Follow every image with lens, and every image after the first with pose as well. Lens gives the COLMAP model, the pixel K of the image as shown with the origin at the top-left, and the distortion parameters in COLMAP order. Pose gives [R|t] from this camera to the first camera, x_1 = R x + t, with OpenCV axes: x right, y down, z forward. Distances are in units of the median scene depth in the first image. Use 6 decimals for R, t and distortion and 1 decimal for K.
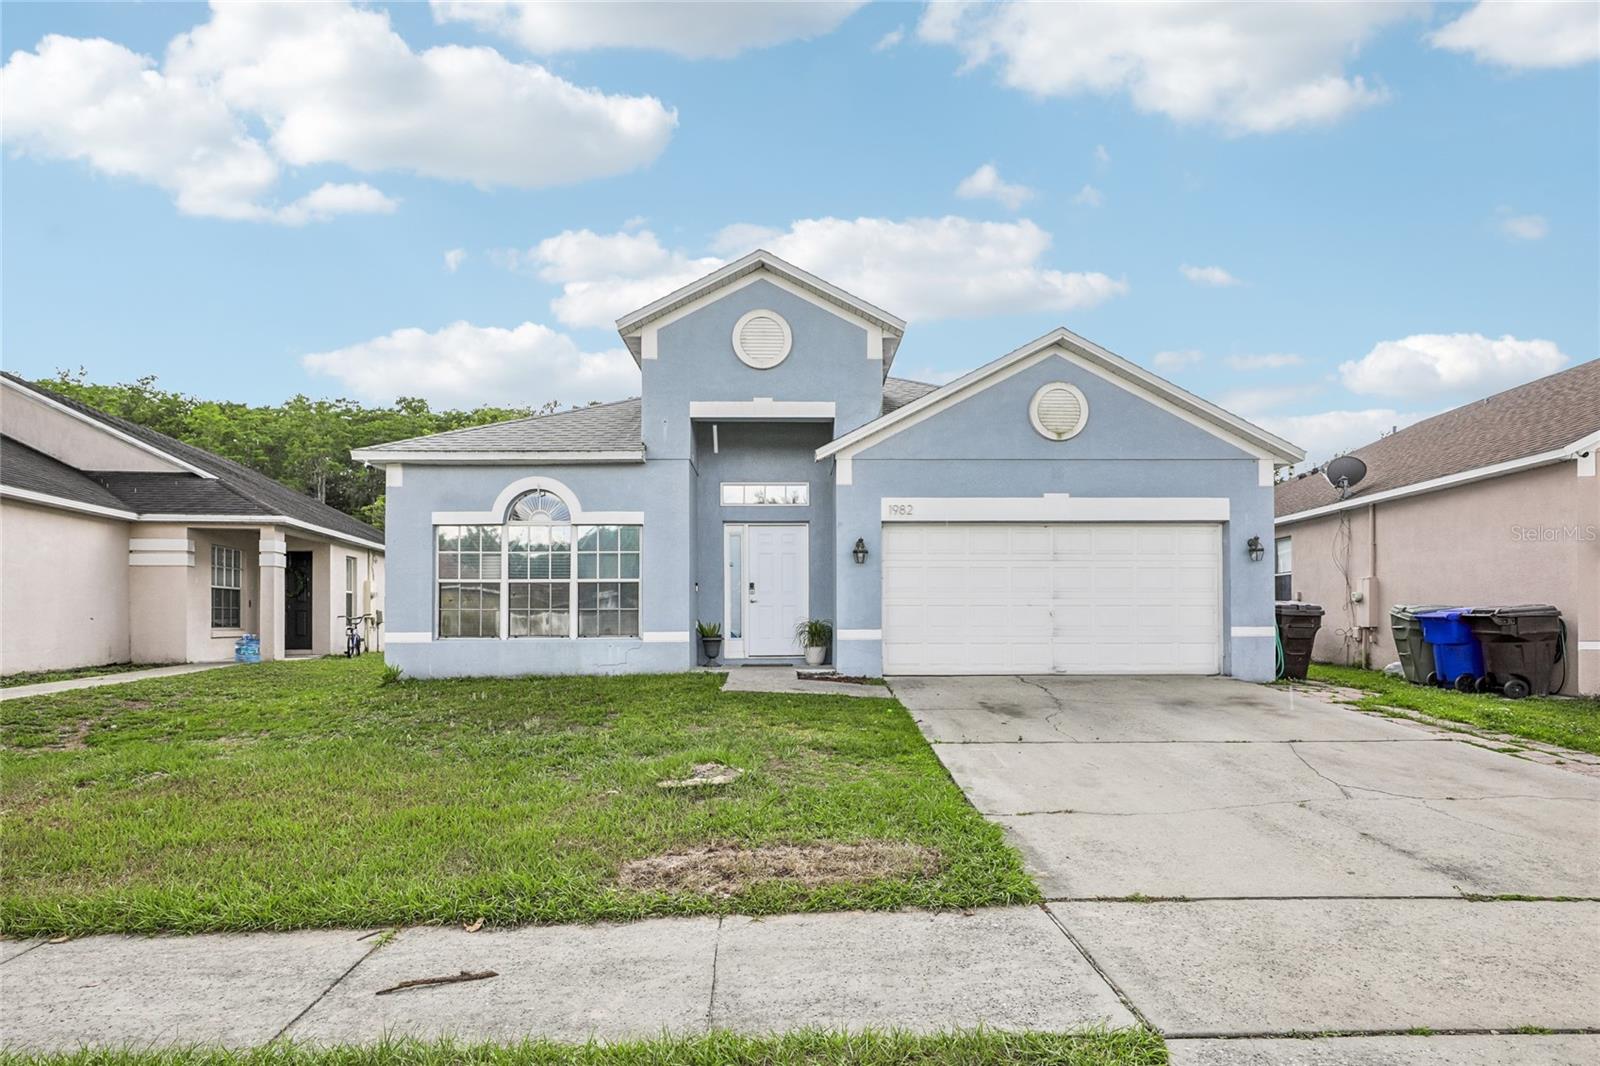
lens RADIAL K [[836.3, 0, 797.5], [0, 836.3, 611.1], [0, 0, 1]] dist [-0.000301, -0.000305]
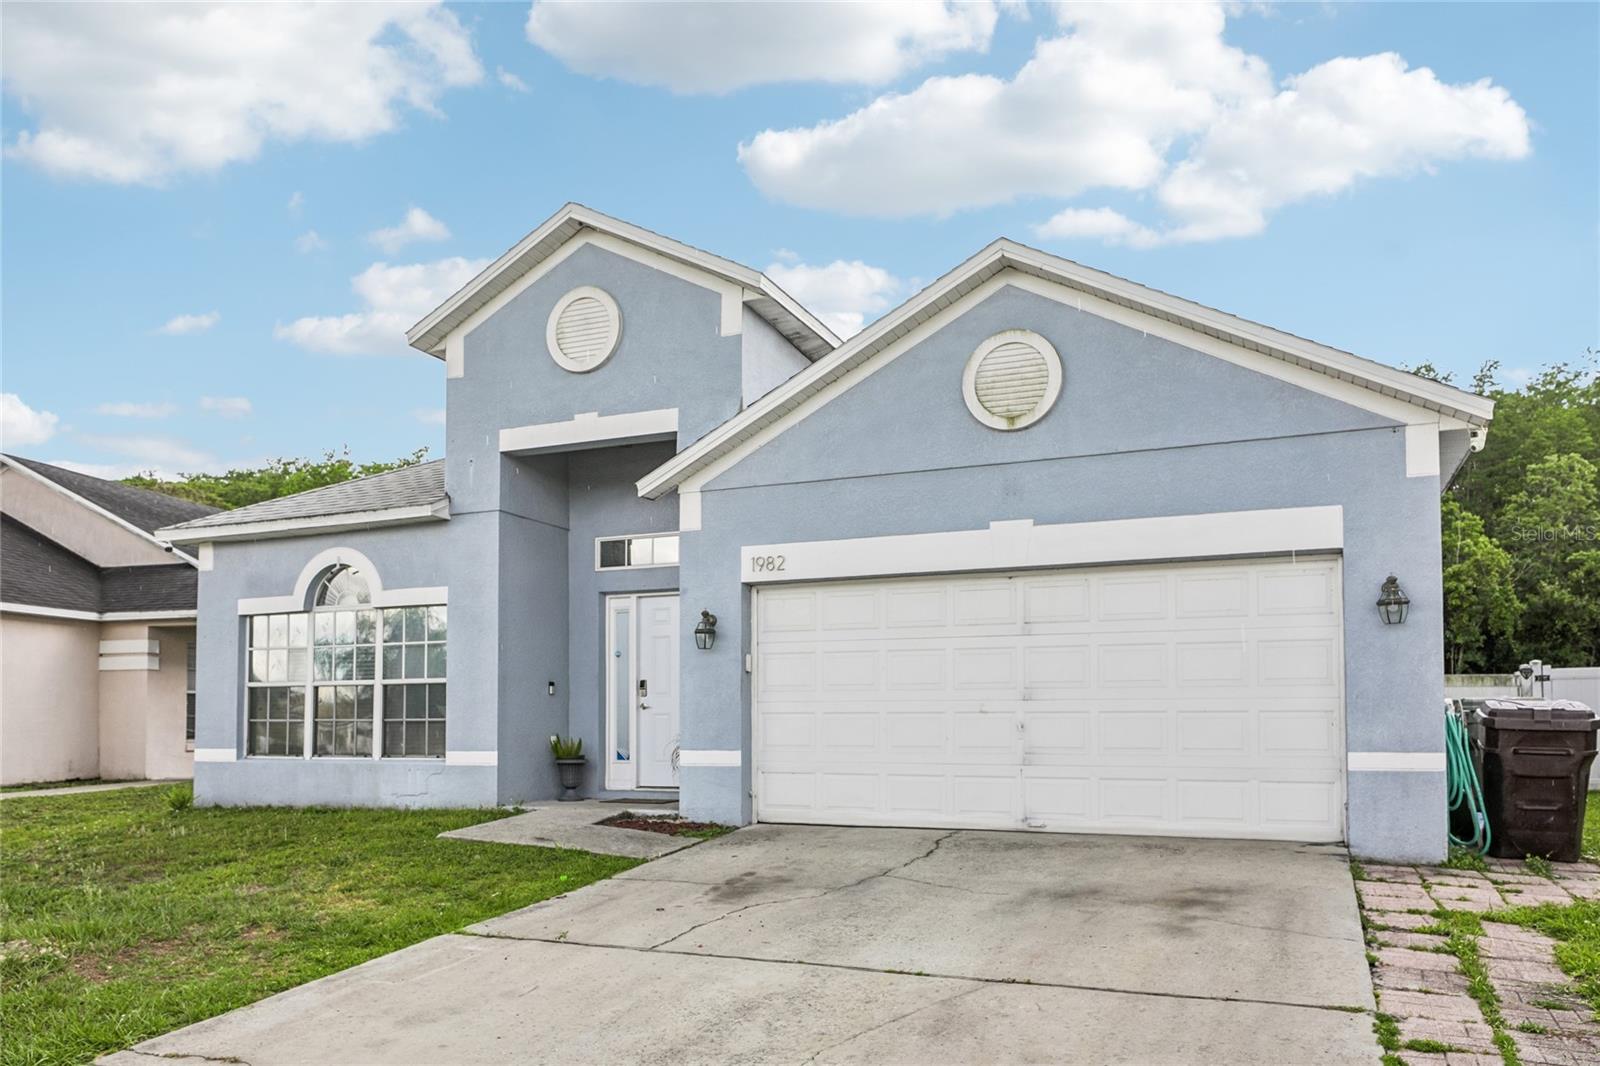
lens RADIAL K [[1187.6, 0, 773.3], [0, 1187.6, 683.2], [0, 0, 1]] dist [0.001145, -0.001883]
pose [[0.906641, -0.014188, -0.421663, 0.508993], [0.002971, 0.999624, -0.027248, -0.004826], [0.421892, 0.023452, 0.906343, 0.179037]]
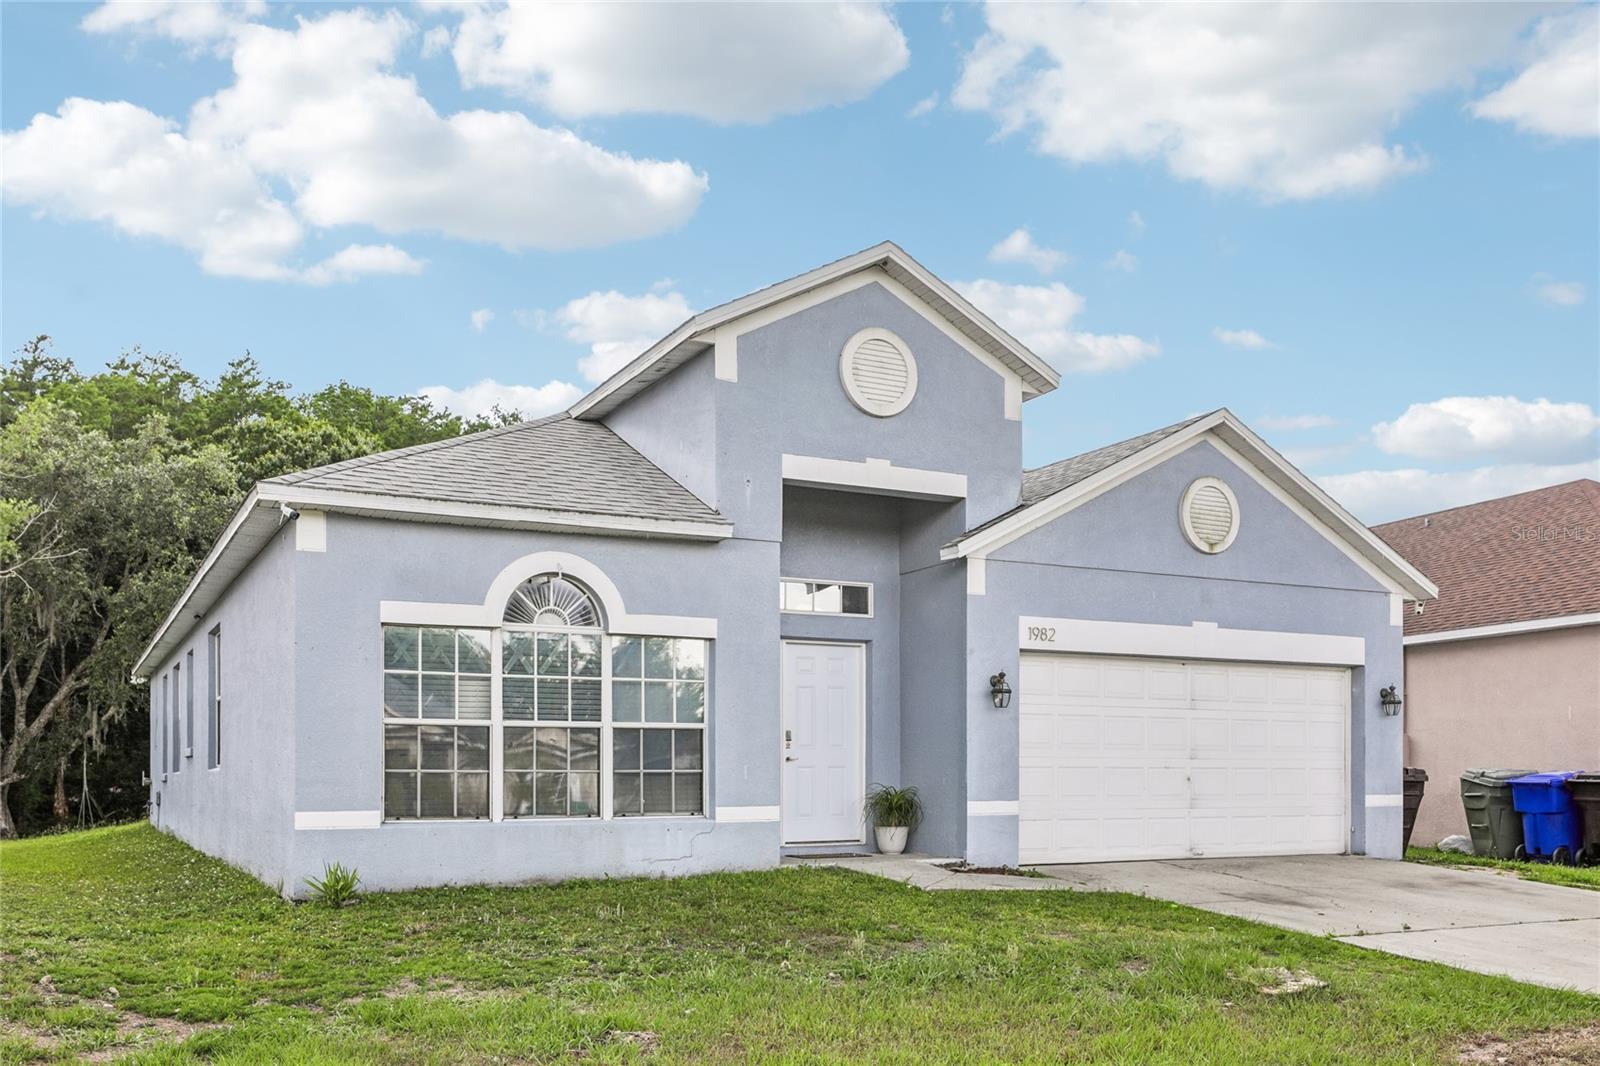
lens RADIAL K [[1420.2, 0, 798.4], [0, 1420.2, 794.5], [0, 0, 1]] dist [-0.002224, 0.001709]
pose [[0.894507, -0.004066, 0.447036, -0.611275], [-0.001946, 0.999914, 0.012990, 0.001447], [-0.447050, -0.012489, 0.894422, -0.002388]]
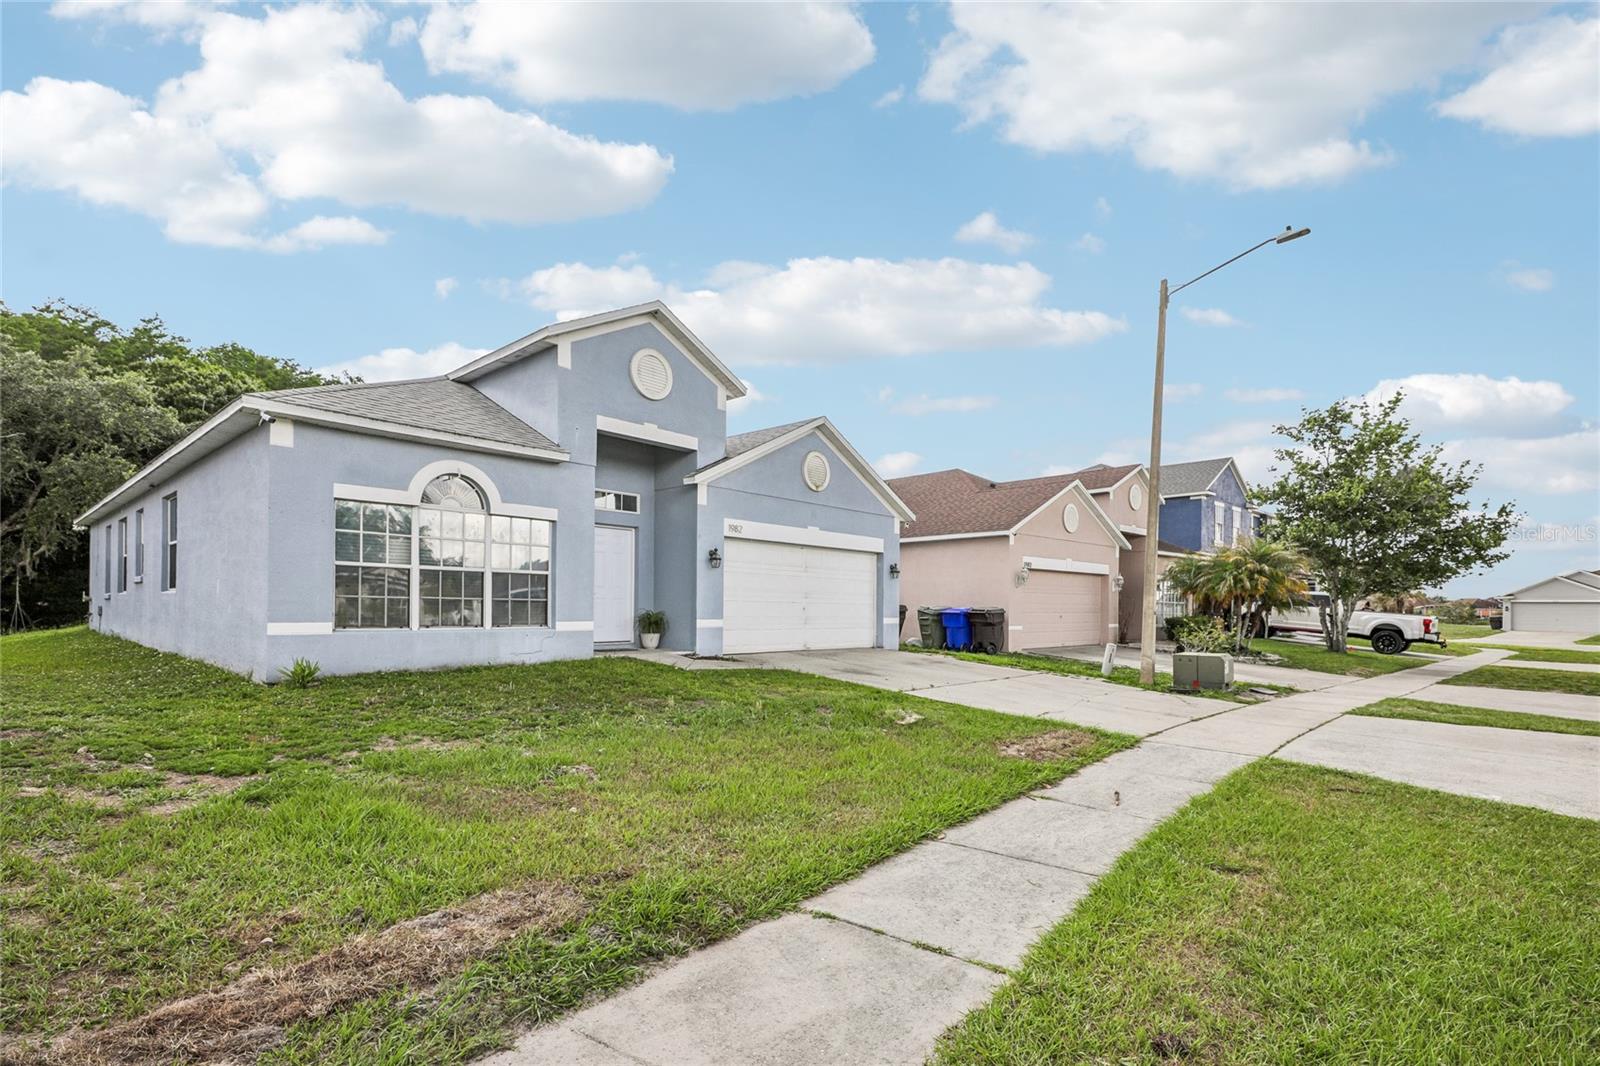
lens RADIAL K [[749.4, 0, 804.1], [0, 749.4, 615.0], [0, 0, 1]] dist [0.001685, 0.000649]
pose [[0.682589, 0.004918, 0.730786, -0.665994], [-0.018698, 0.999768, 0.010736, 0.000662], [-0.730564, -0.020992, 0.682522, 0.110074]]
